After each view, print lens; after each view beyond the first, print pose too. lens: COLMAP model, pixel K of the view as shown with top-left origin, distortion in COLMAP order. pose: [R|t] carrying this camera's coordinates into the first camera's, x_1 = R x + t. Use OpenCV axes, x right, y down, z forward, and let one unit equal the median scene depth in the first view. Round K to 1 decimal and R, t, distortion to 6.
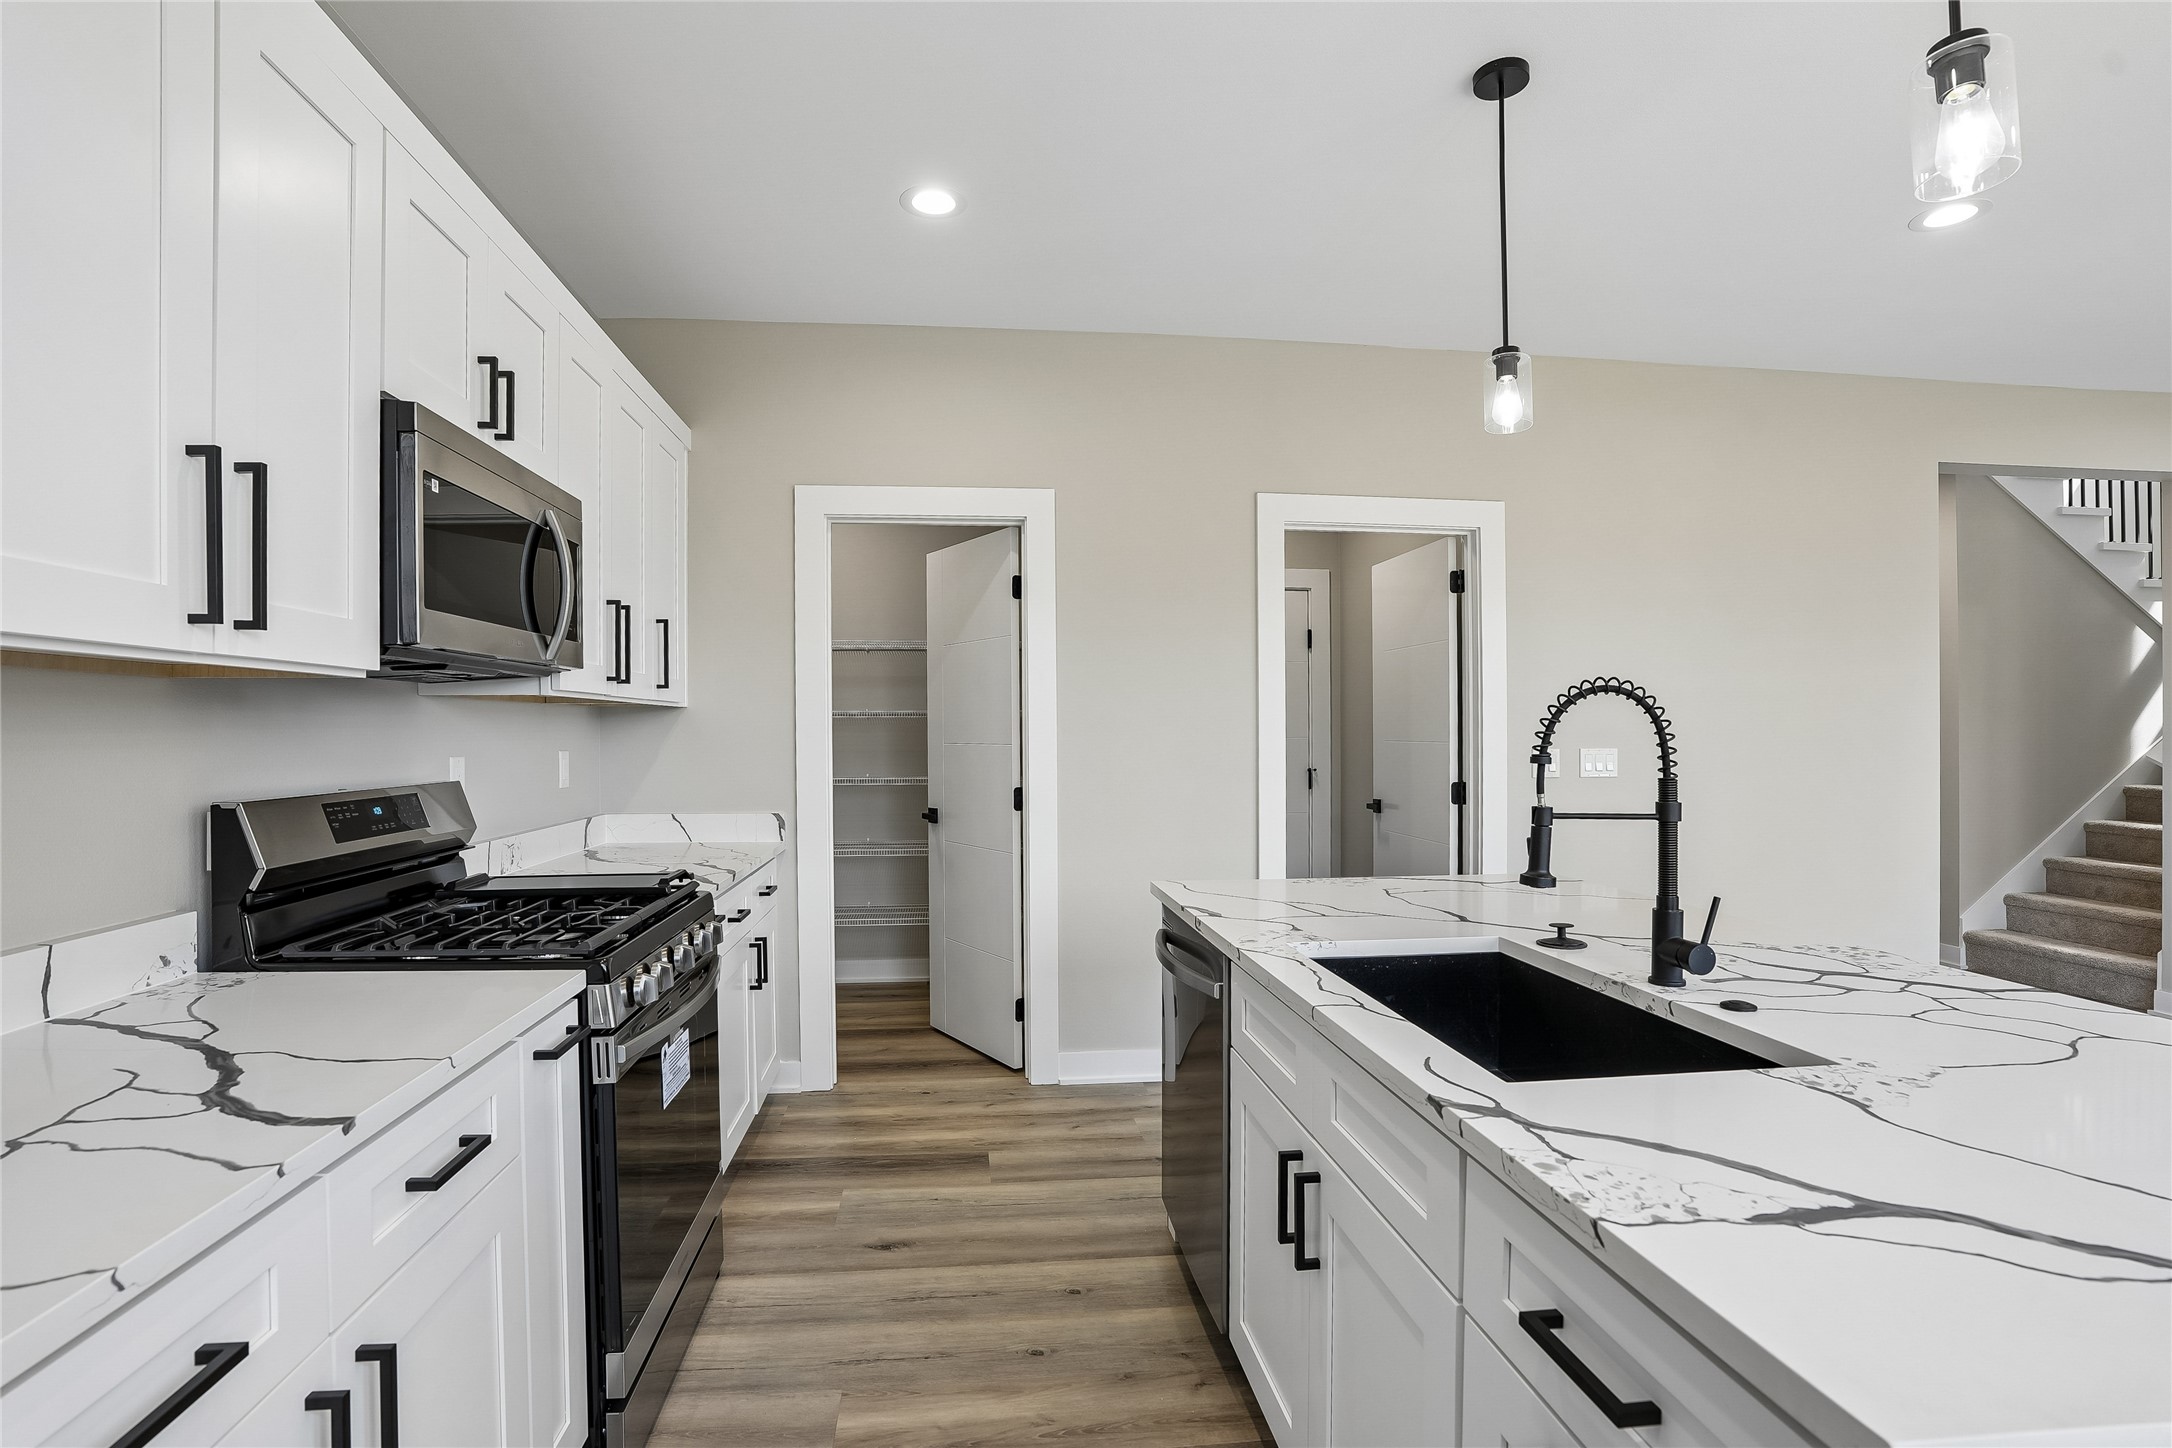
lens RADIAL K [[1019.3, 0, 1064.9], [0, 1019.3, 740.4], [0, 0, 1]] dist [-0.065158, 0.020667]
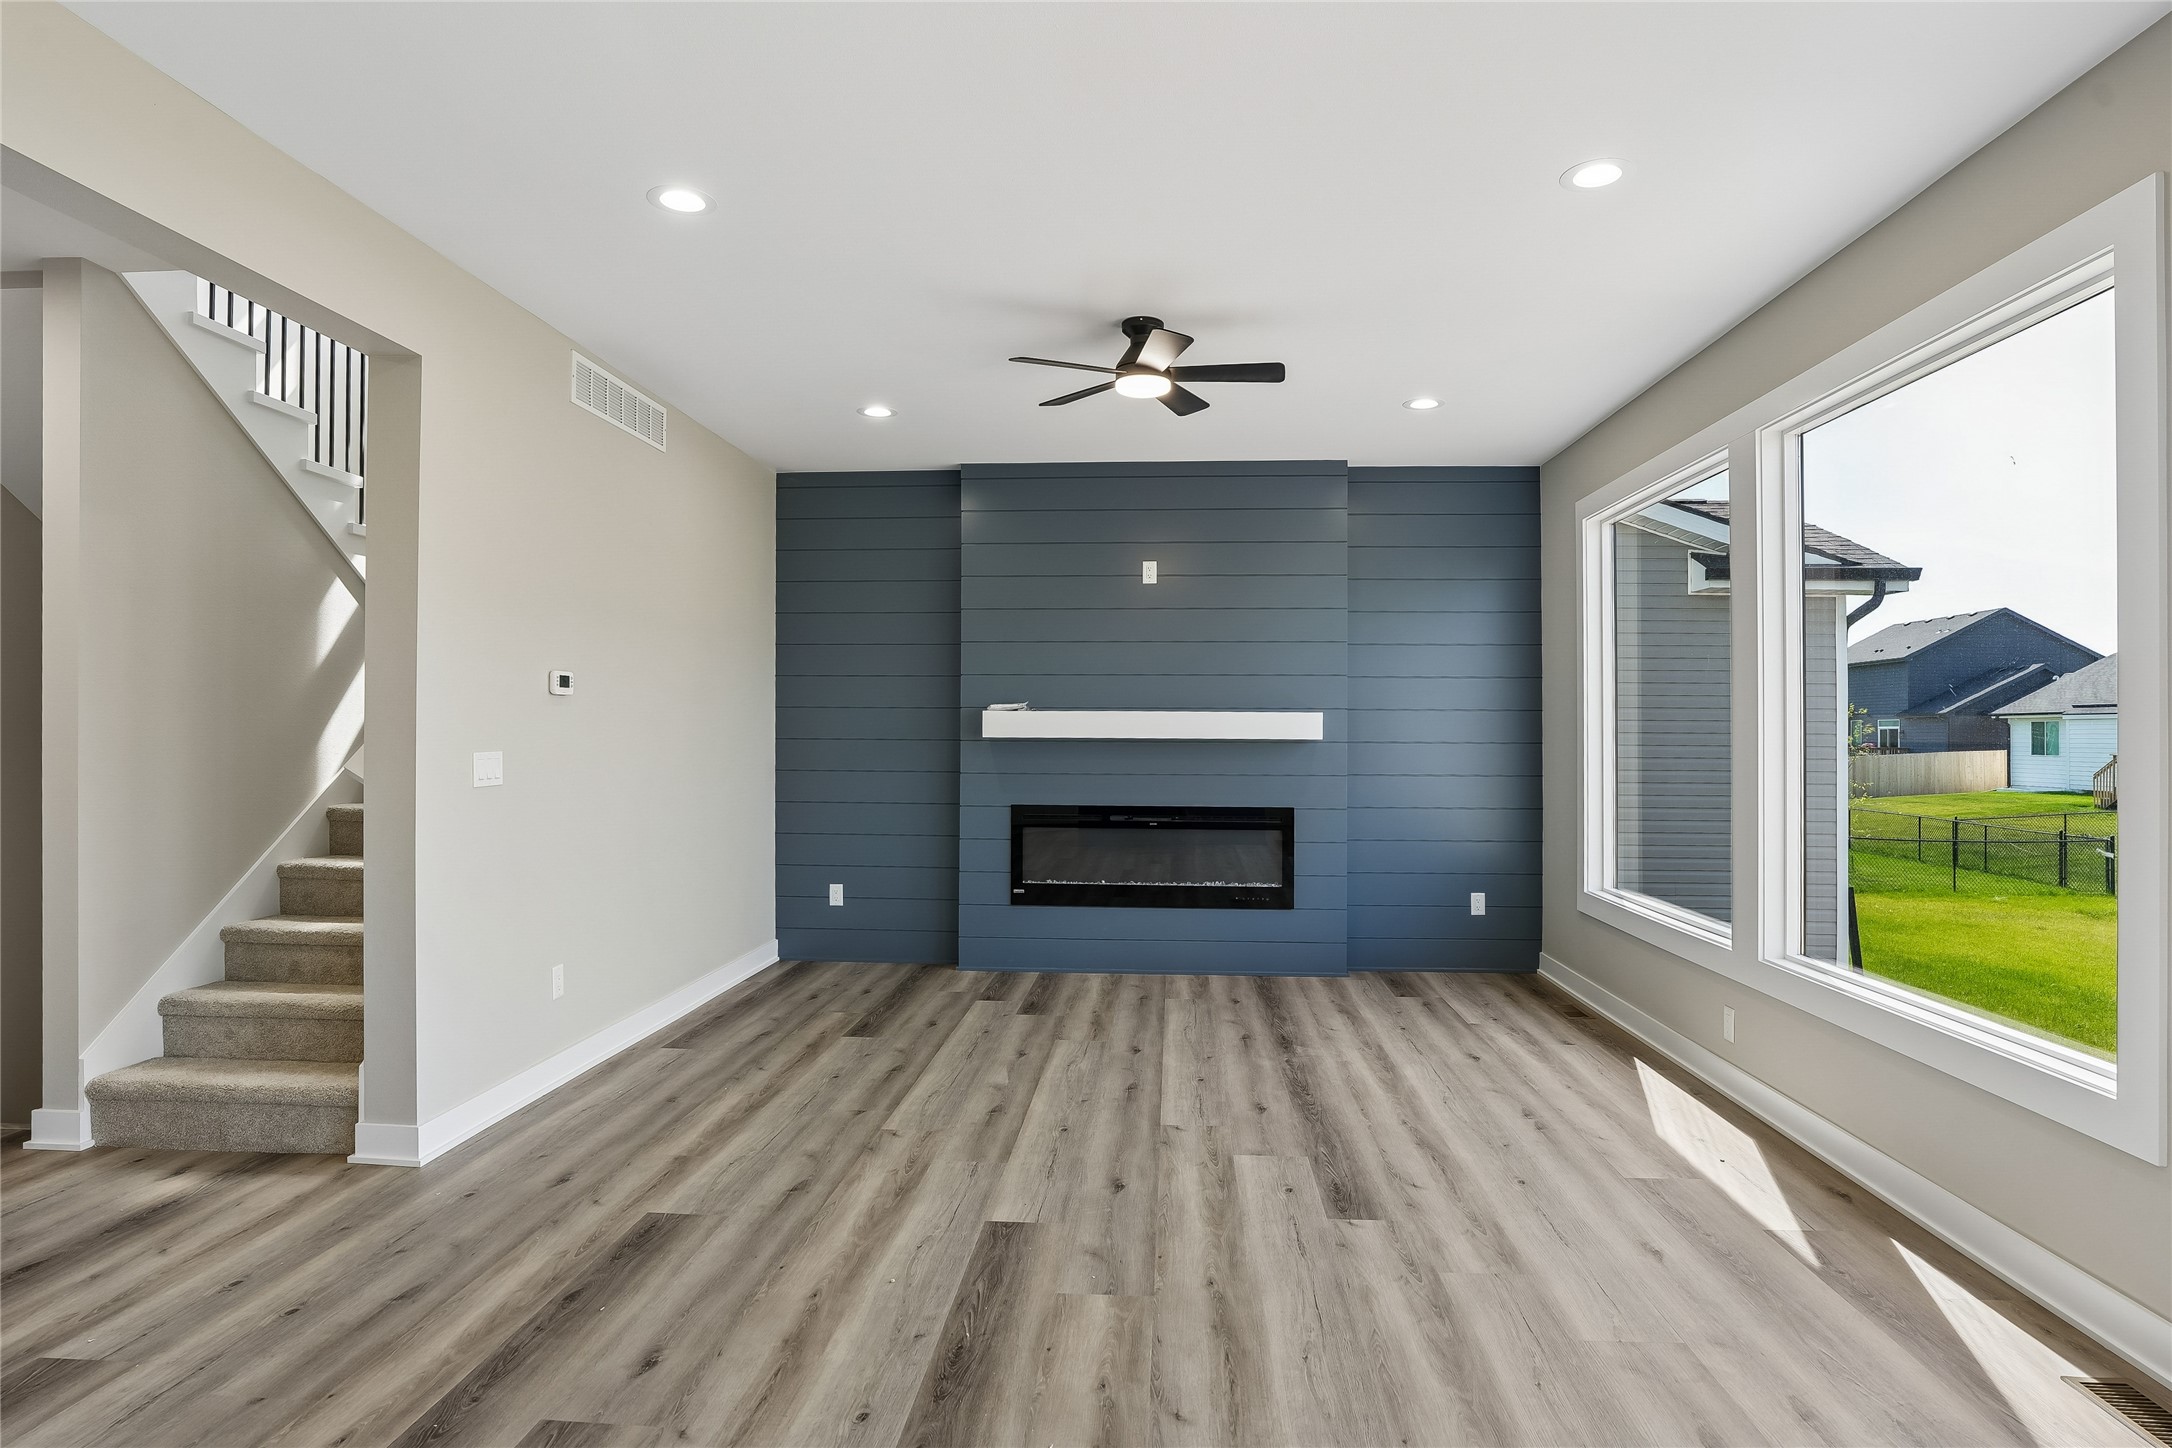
lens RADIAL K [[1165.2, 0, 1096.6], [0, 1165.2, 727.6], [0, 0, 1]] dist [-0.062995, 0.027995]
pose [[0.169747, 0.010291, 0.985434, 0.432804], [-0.000289, 0.999946, -0.010392, -0.004139], [-0.985488, 0.001479, 0.169740, 0.358690]]
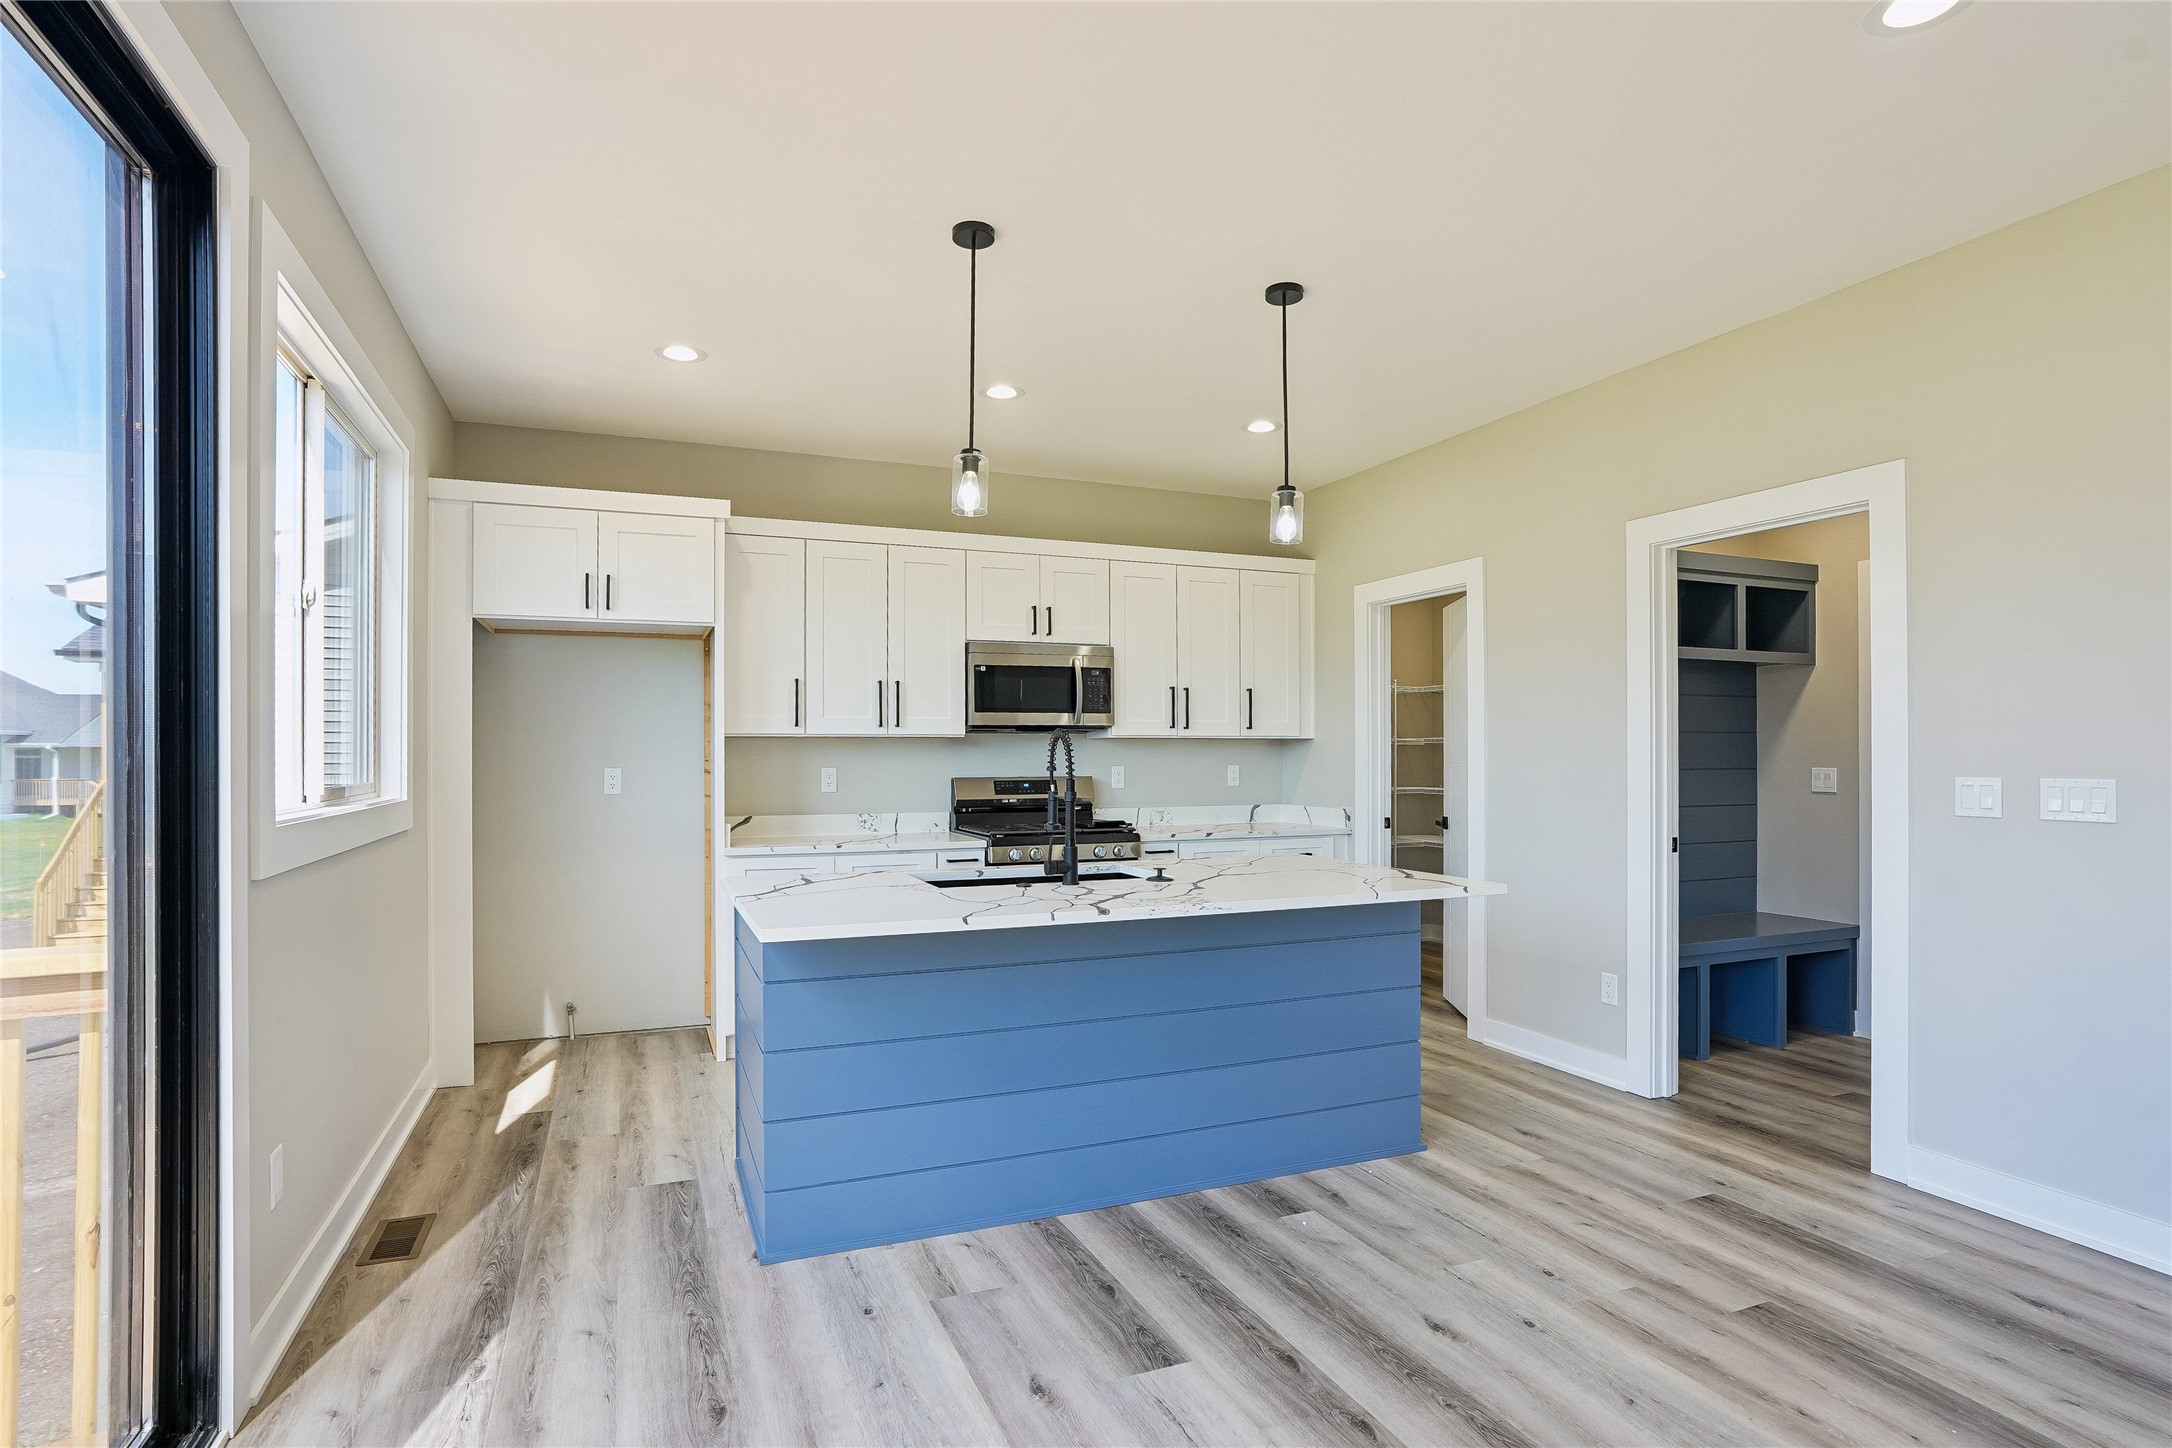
lens RADIAL K [[1078.2, 0, 1073.0], [0, 1078.2, 754.9], [0, 0, 1]] dist [-0.041194, 0.023503]
pose [[0.279821, 0.000132, -0.960052, 0.860775], [-0.005036, 0.999986, -0.001330, -0.002607], [0.960039, 0.005207, 0.279818, 0.132499]]
